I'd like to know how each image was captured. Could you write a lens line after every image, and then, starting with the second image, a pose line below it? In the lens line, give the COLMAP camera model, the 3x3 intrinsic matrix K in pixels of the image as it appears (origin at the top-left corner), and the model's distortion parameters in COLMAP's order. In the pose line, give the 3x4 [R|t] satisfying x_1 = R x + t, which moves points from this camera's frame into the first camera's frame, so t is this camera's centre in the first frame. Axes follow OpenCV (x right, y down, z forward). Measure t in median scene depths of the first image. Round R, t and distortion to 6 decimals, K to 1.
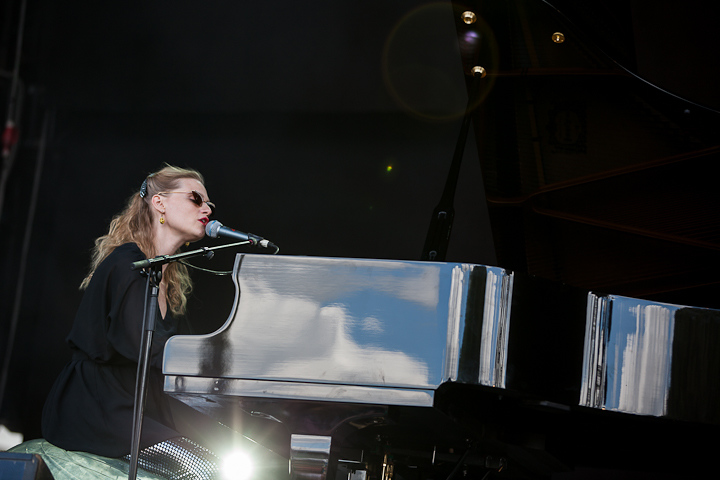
lens RADIAL K [[2643.2, 0, 360.0], [0, 2643.2, 240.0], [0, 0, 1]] dist [0.196955, 3.221929]
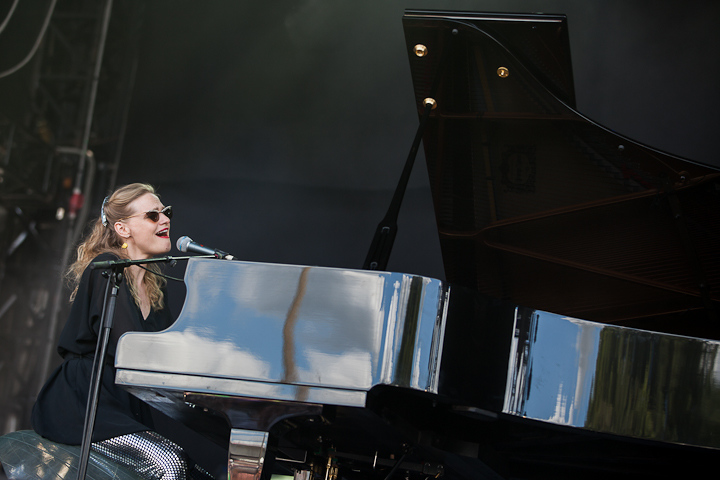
lens RADIAL K [[2061.1, 0, 360.0], [0, 2061.1, 240.0], [0, 0, 1]] dist [-0.010137, -6.262543]
pose [[0.998654, 0.037387, -0.035939, 0.050243], [-0.039250, 0.997842, -0.052634, 0.038184], [0.033894, 0.053974, 0.997967, 0.172408]]
